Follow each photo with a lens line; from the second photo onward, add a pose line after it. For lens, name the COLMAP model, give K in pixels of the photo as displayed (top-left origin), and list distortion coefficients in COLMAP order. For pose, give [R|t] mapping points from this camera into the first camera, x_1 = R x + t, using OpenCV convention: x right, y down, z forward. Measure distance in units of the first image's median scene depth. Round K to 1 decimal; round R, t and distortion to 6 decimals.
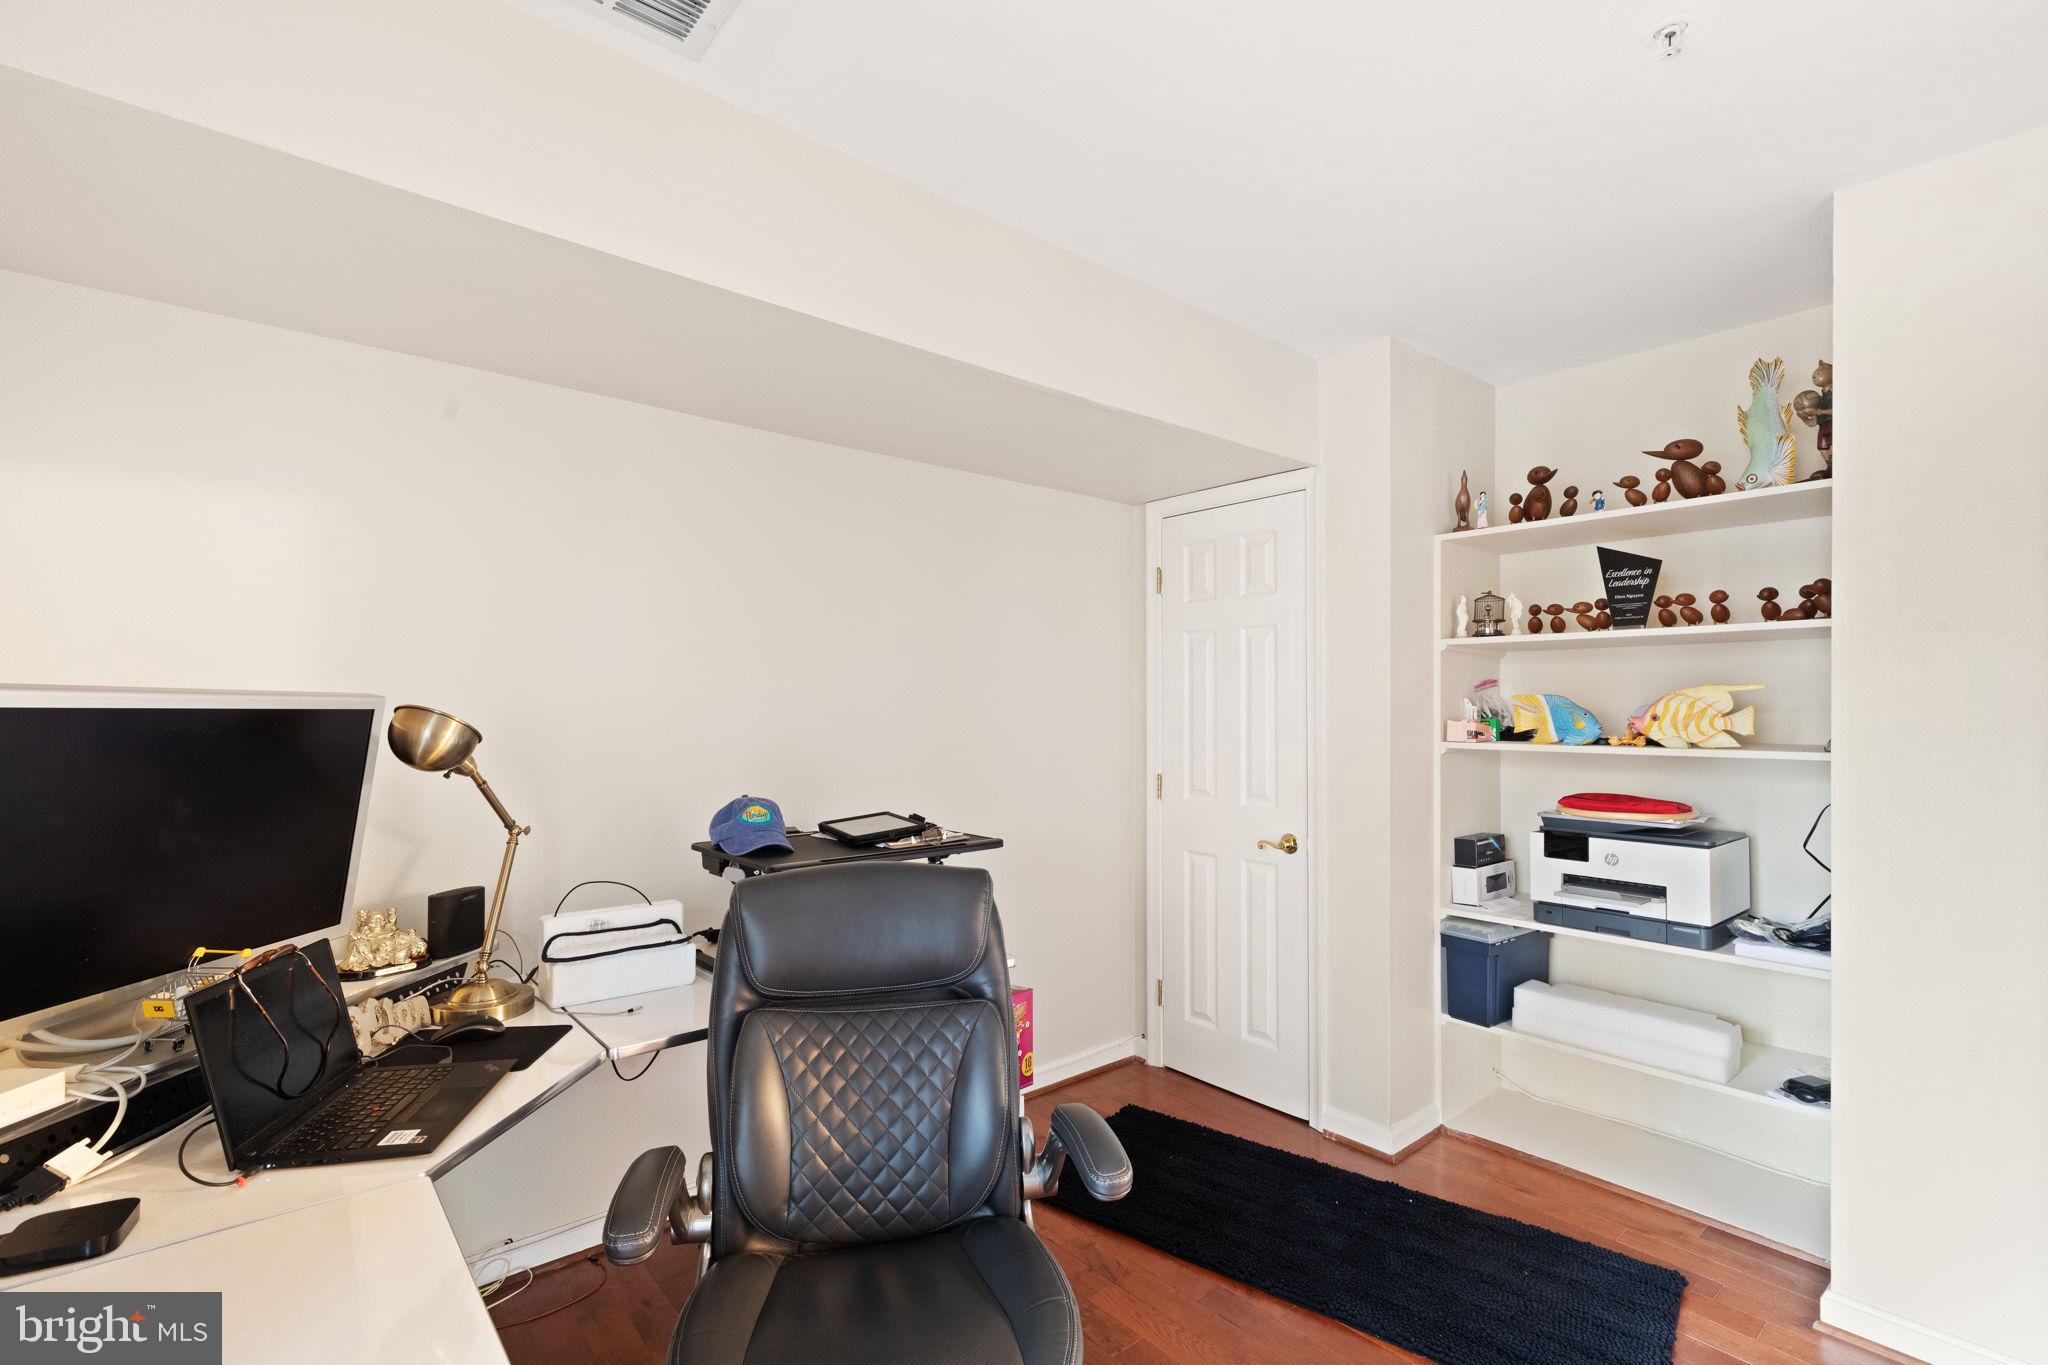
lens RADIAL K [[914.7, 0, 1025.0], [0, 914.7, 683.1], [0, 0, 1]] dist [0.005131, -0.000061]
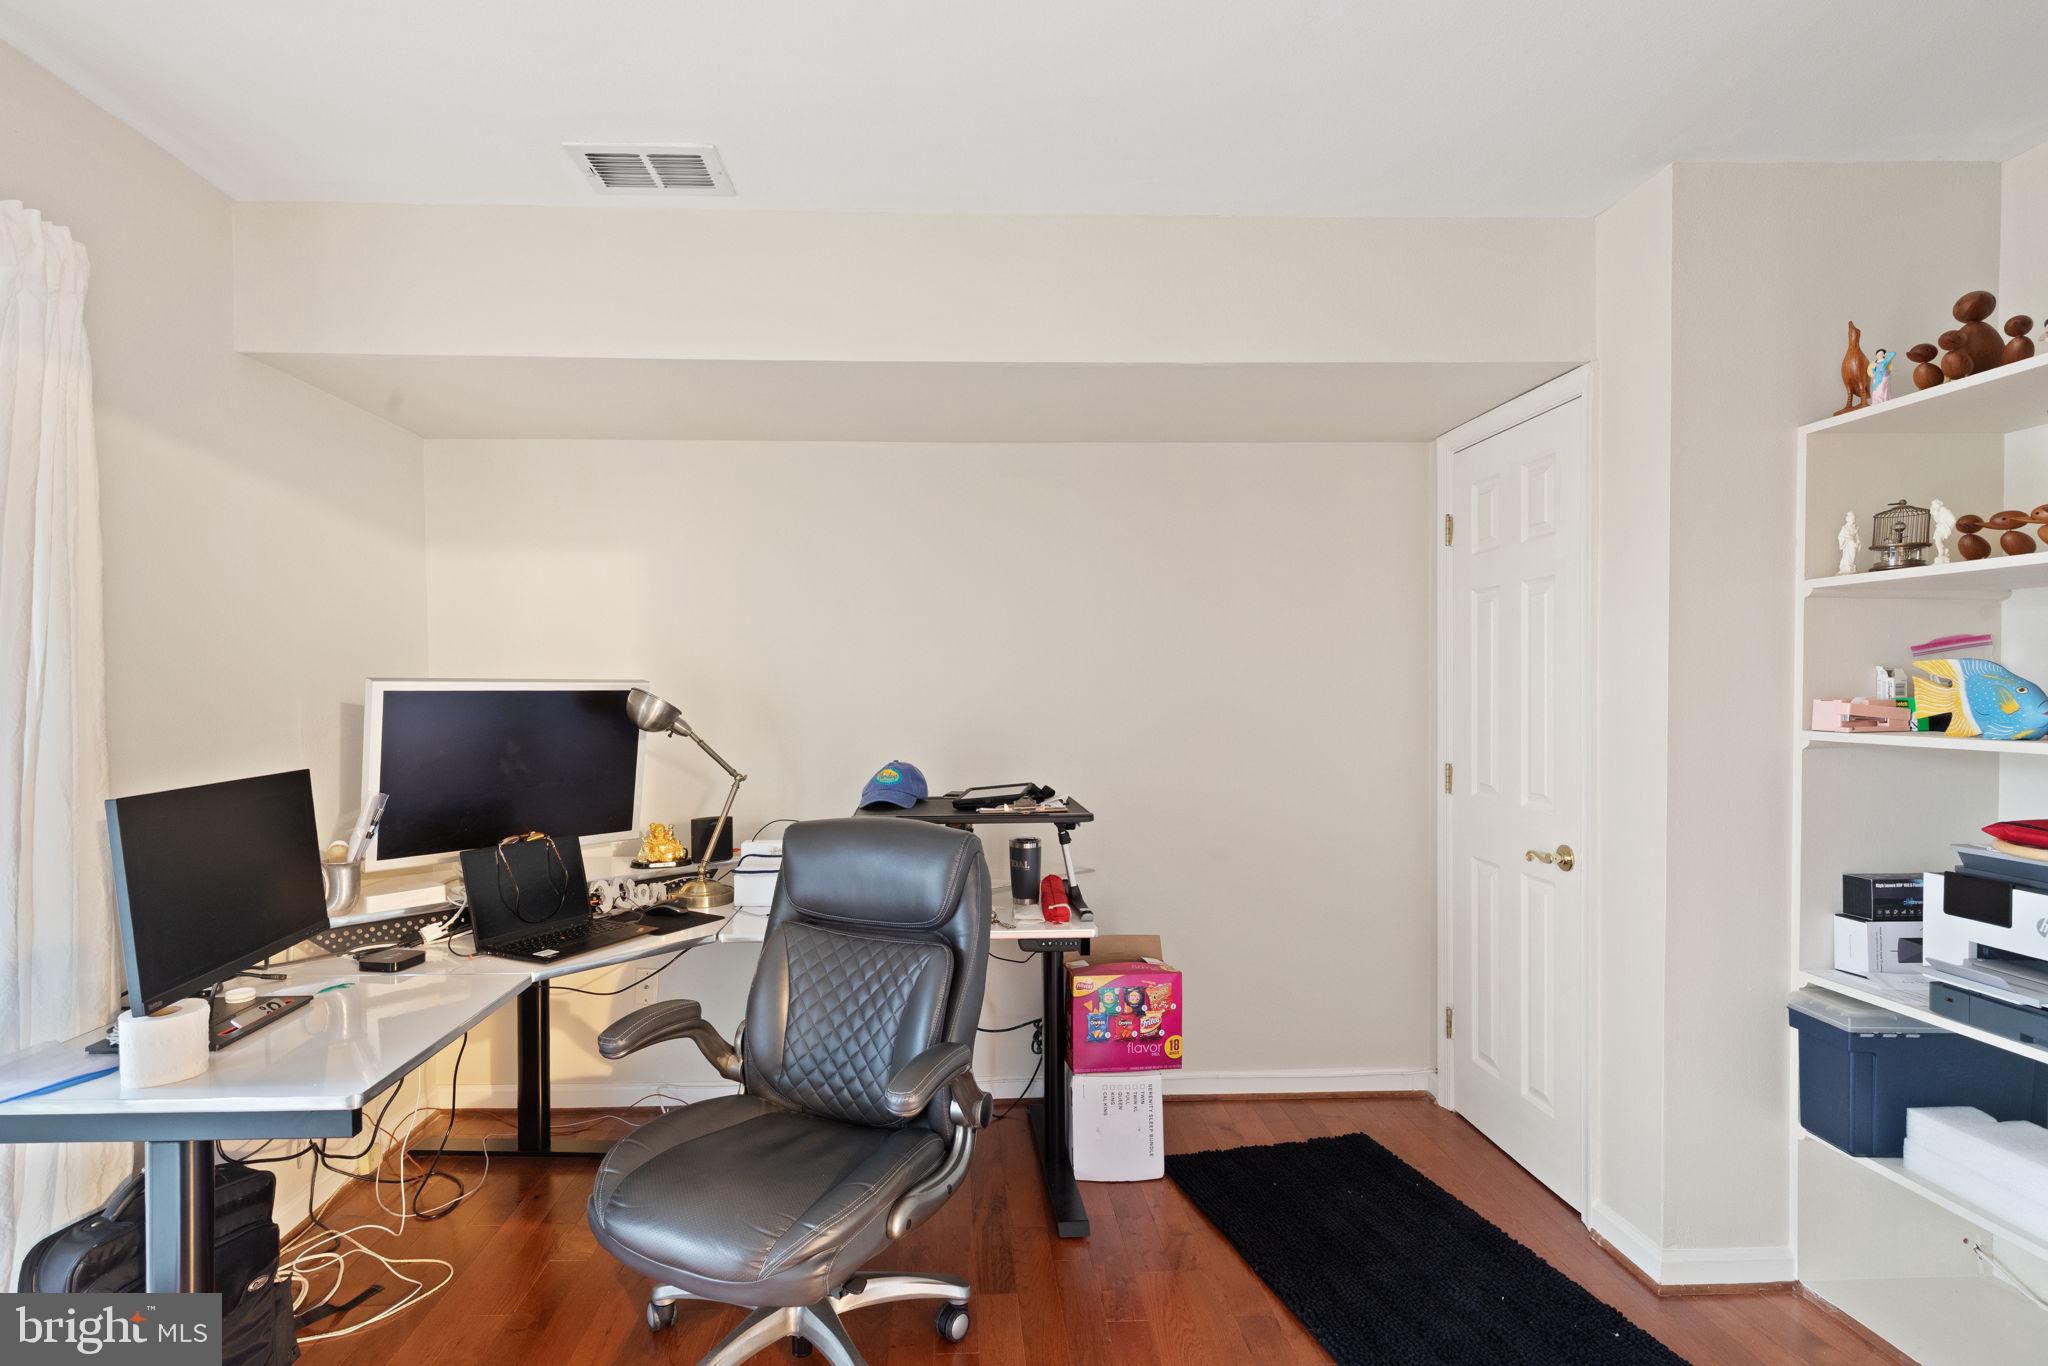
lens RADIAL K [[977.5, 0, 1018.2], [0, 977.5, 691.1], [0, 0, 1]] dist [0.005300, -0.000994]
pose [[0.789681, -0.003407, -0.613508, 0.450677], [0.023236, 0.999433, 0.024359, 0.003411], [0.613077, -0.033491, 0.789313, 0.067690]]
